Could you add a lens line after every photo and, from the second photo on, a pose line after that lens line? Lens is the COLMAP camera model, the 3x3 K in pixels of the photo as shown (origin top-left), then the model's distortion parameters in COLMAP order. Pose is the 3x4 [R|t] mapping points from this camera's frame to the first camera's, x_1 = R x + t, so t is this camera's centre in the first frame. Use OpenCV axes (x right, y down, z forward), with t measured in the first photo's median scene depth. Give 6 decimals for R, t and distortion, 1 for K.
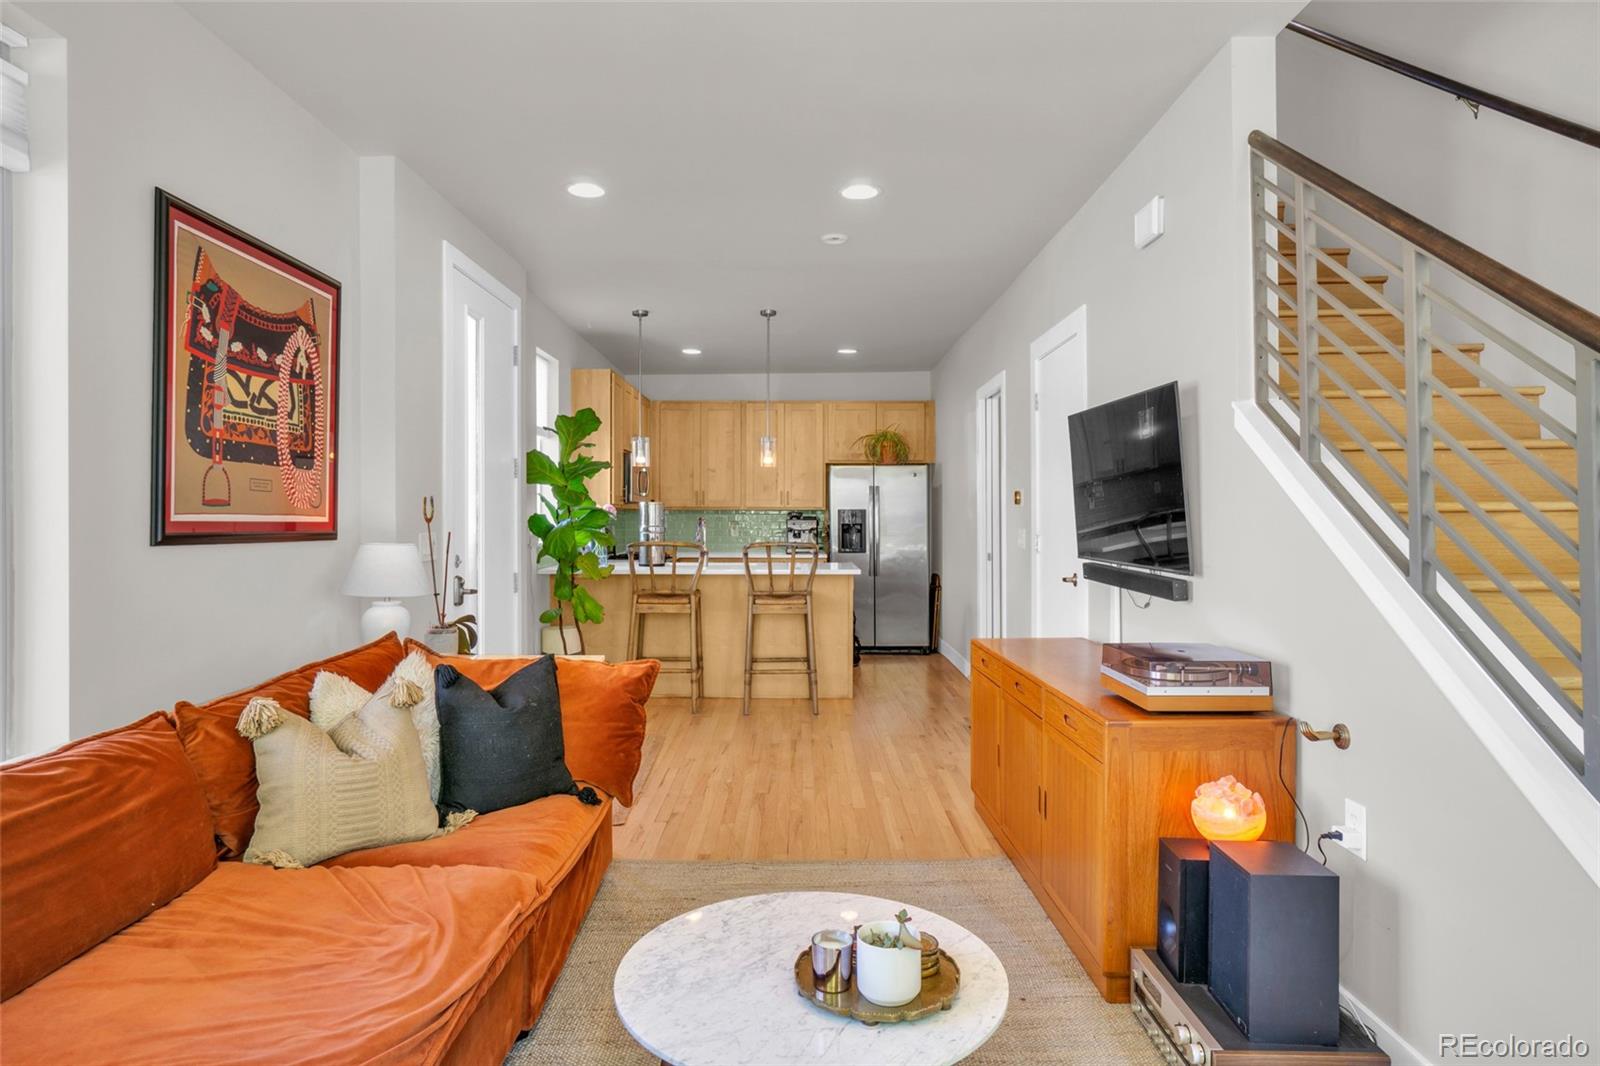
lens RADIAL K [[715.7, 0, 796.8], [0, 715.7, 517.7], [0, 0, 1]] dist [-0.028731, 0.001336]
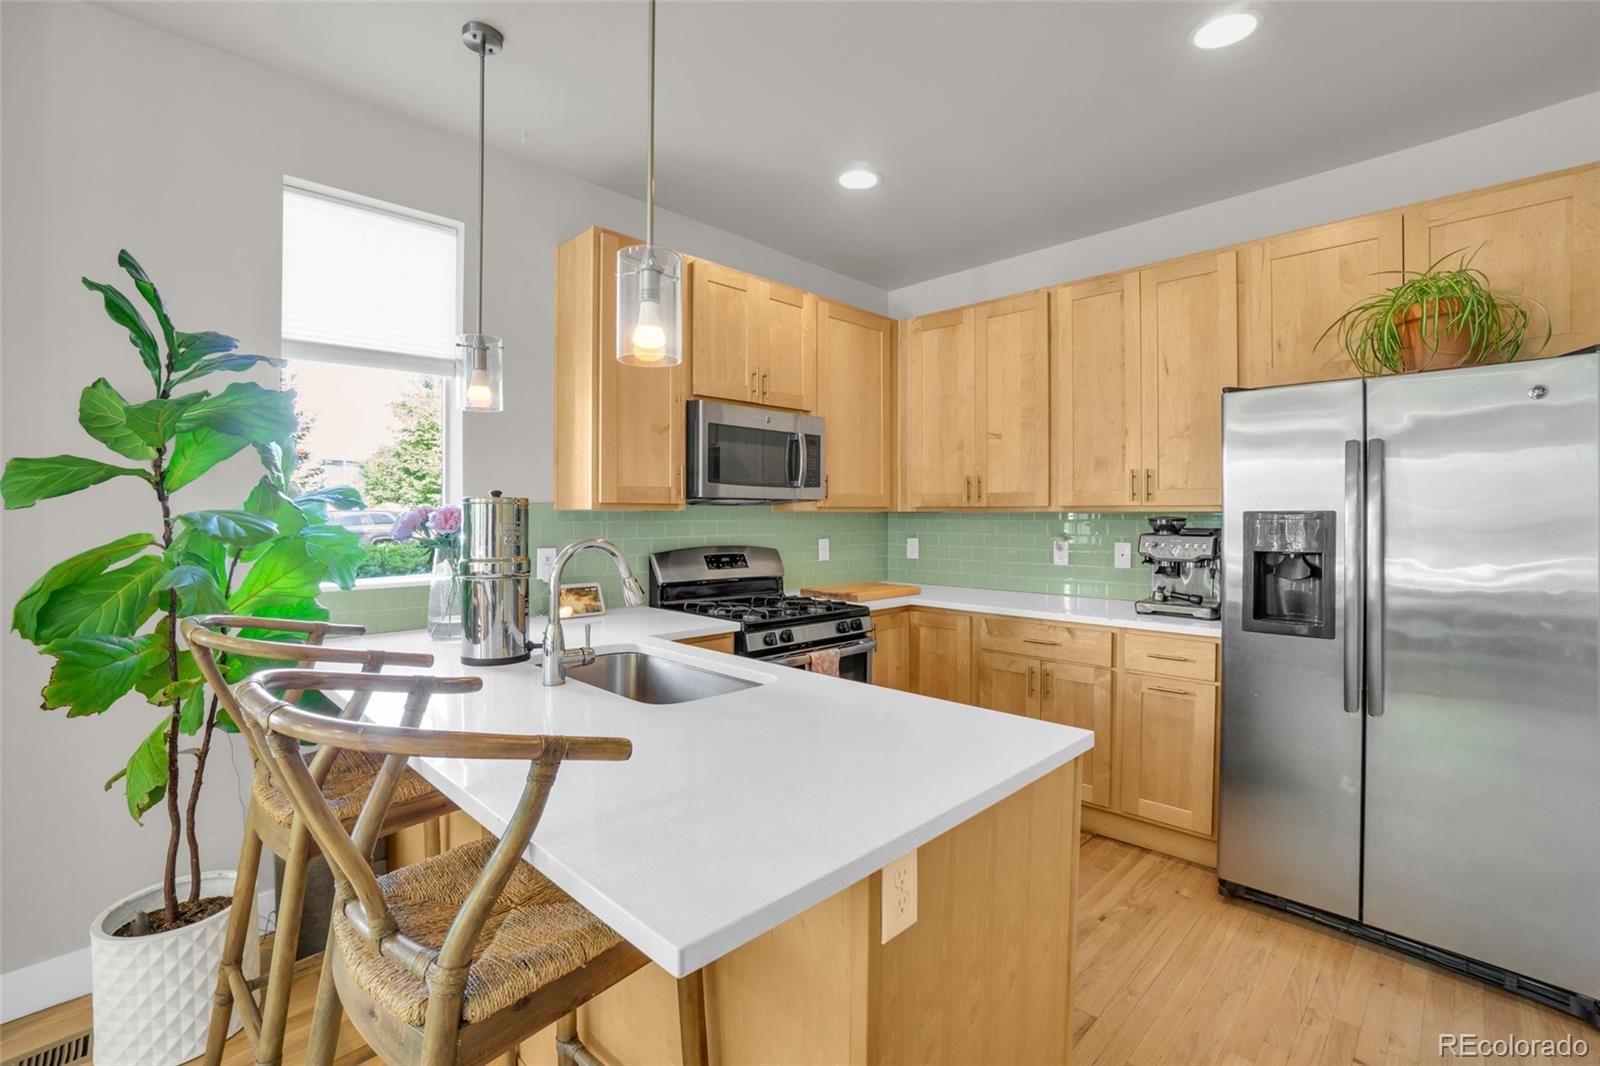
lens RADIAL K [[715.7, 0, 800.7], [0, 715.7, 518.9], [0, 0, 1]] dist [-0.028731, 0.001336]
pose [[0.739408, 0.003538, -0.673248, 0.153108], [-0.002777, 0.999994, 0.002206, -0.008845], [0.673252, 0.000238, 0.739413, 0.659231]]
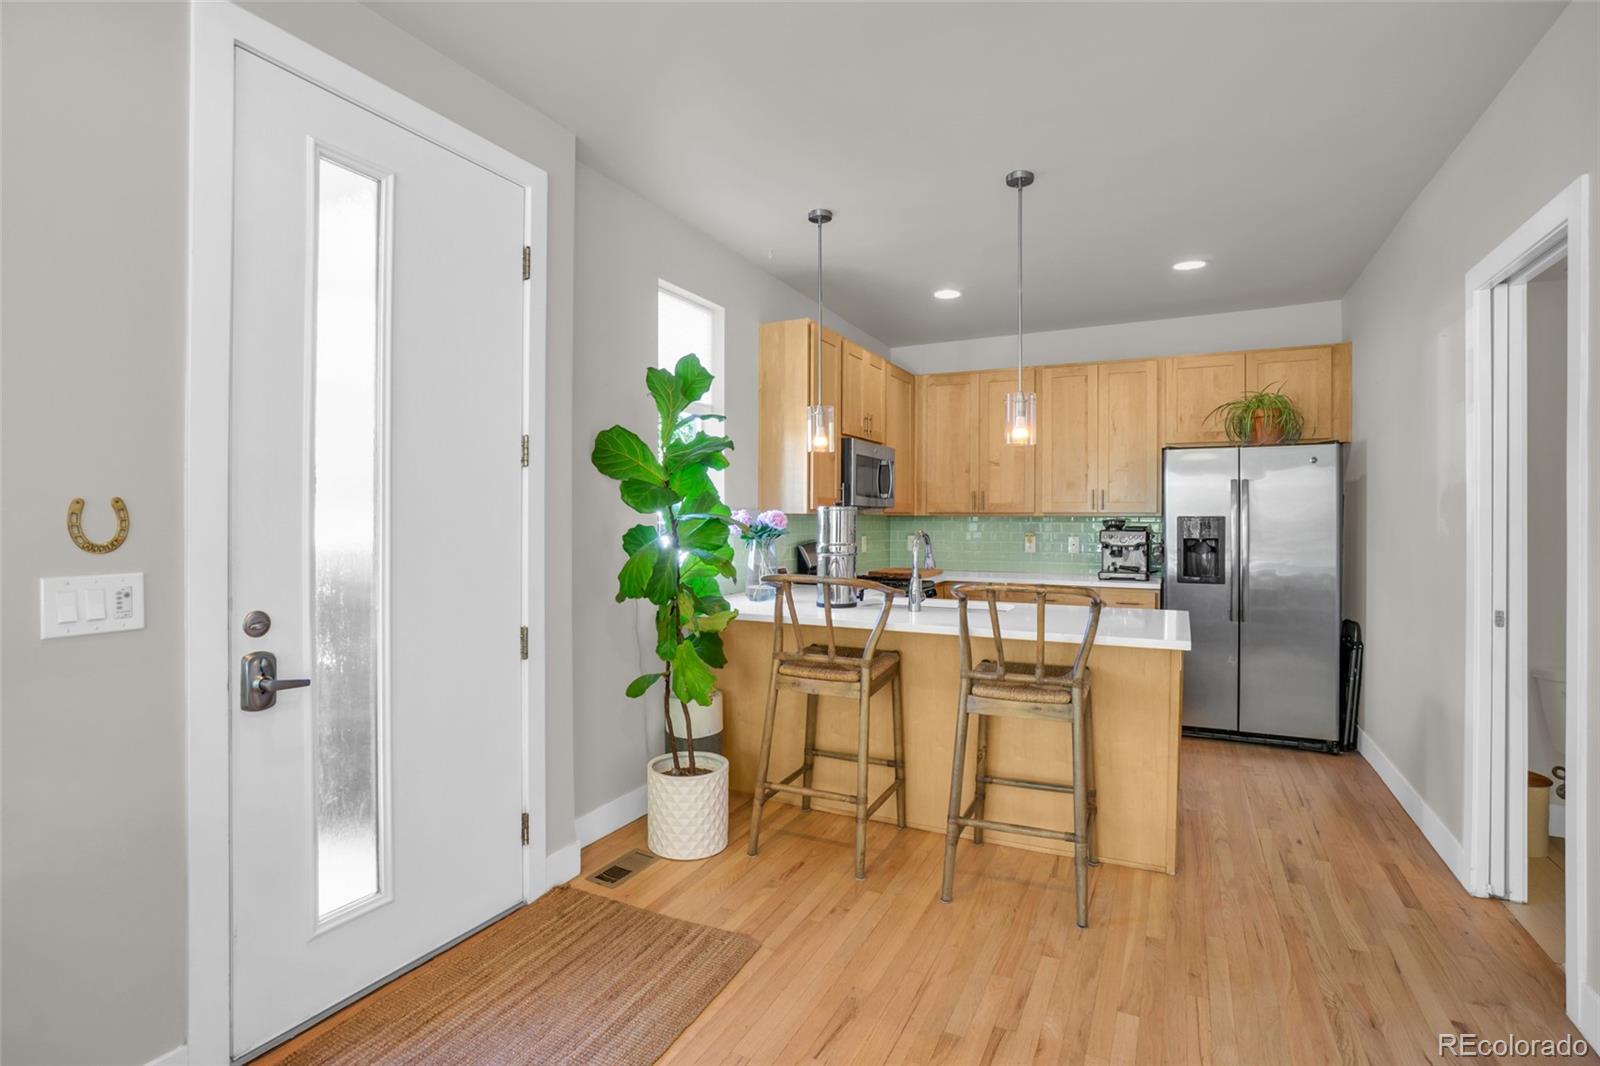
lens RADIAL K [[742.8, 0, 815.7], [0, 742.8, 528.9], [0, 0, 1]] dist [-0.026301, 0.001614]
pose [[0.909209, 0.007629, -0.416271, 0.042234], [-0.004011, 0.999946, 0.009564, -0.005885], [0.416321, -0.007026, 0.909190, 0.273615]]
